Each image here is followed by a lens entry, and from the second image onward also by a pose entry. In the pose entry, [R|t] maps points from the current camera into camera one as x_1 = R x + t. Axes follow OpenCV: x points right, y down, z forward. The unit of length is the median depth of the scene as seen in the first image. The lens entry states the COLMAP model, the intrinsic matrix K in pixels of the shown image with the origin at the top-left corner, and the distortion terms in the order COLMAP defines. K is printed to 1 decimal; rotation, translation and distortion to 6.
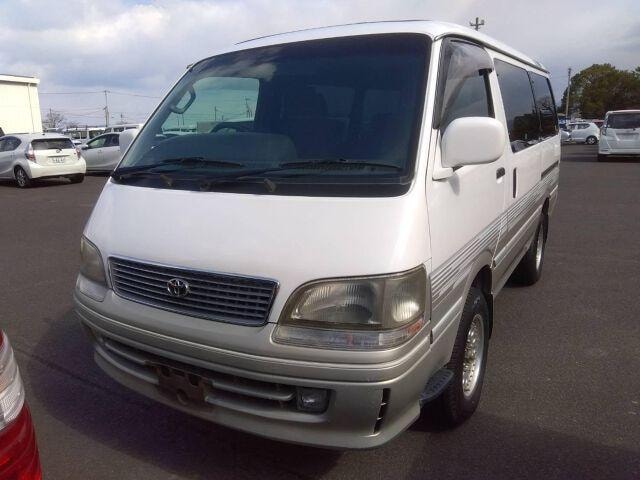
lens RADIAL K [[488.2, 0, 321.2], [0, 488.2, 239.7], [0, 0, 1]] dist [0.045858, -0.002146]
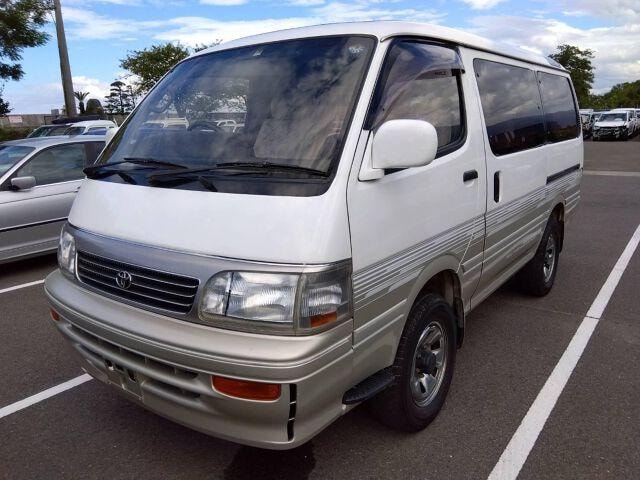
lens RADIAL K [[488.2, 0, 320.1], [0, 488.2, 240.1], [0, 0, 1]] dist [0.045858, -0.002146]
pose [[0.993849, 0.031977, -0.106030, 0.192292], [-0.032187, 0.999482, -0.000265, 0.001568], [0.105966, 0.003676, 0.994363, 0.000133]]
